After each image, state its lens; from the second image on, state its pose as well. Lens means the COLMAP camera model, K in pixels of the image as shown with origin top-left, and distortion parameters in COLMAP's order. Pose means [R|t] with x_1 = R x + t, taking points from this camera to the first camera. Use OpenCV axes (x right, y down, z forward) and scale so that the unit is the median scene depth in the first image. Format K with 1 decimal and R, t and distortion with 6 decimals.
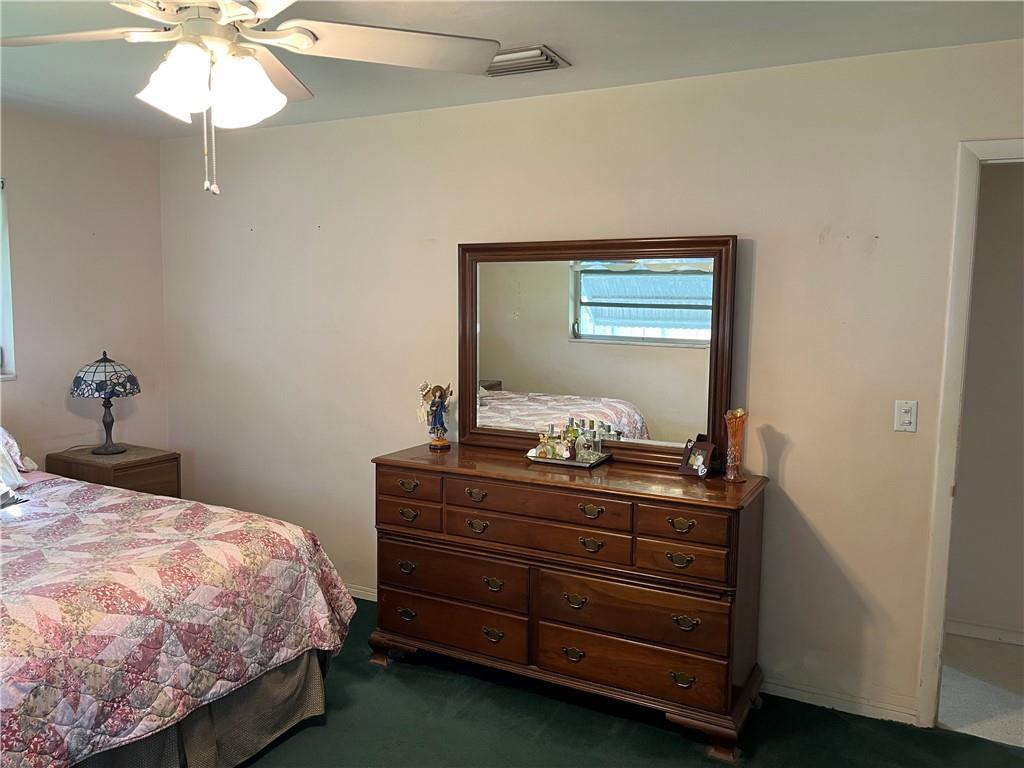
lens RADIAL K [[787.0, 0, 513.2], [0, 787.0, 381.9], [0, 0, 1]] dist [0.031874, -0.026982]
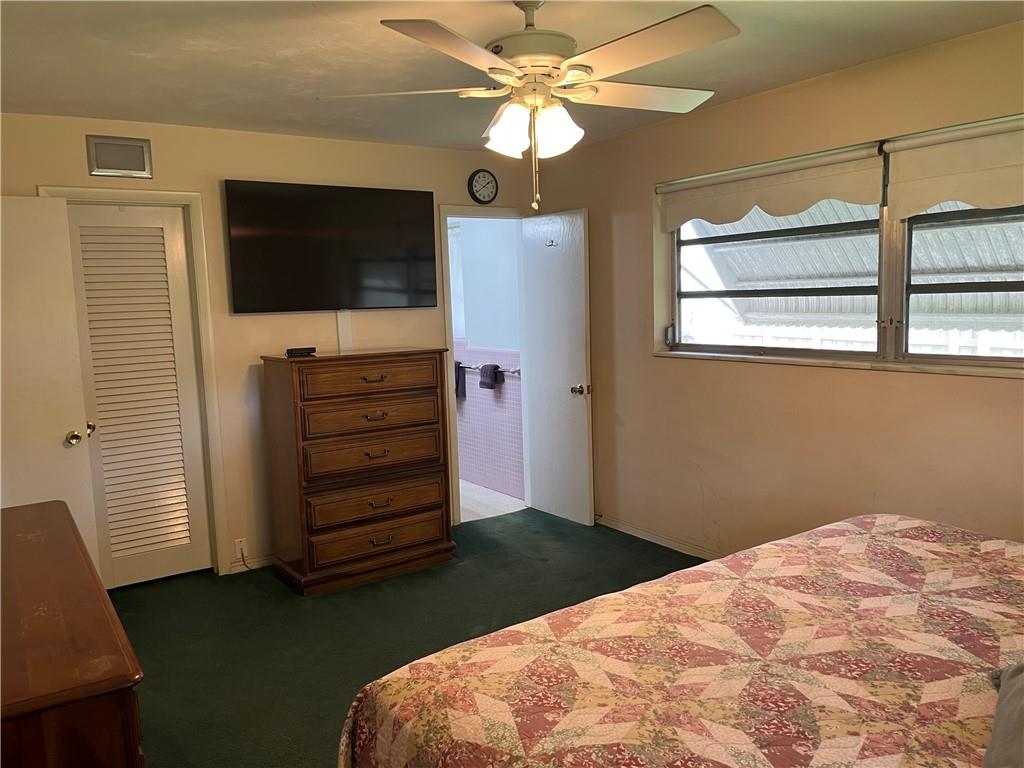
lens RADIAL K [[787.0, 0, 507.5], [0, 787.0, 387.0], [0, 0, 1]] dist [0.031874, -0.026982]
pose [[-0.860263, -0.040258, 0.508258, -0.571929], [0.029600, 0.991253, 0.128616, -0.098102], [-0.508990, 0.125688, -0.851547, 1.684924]]
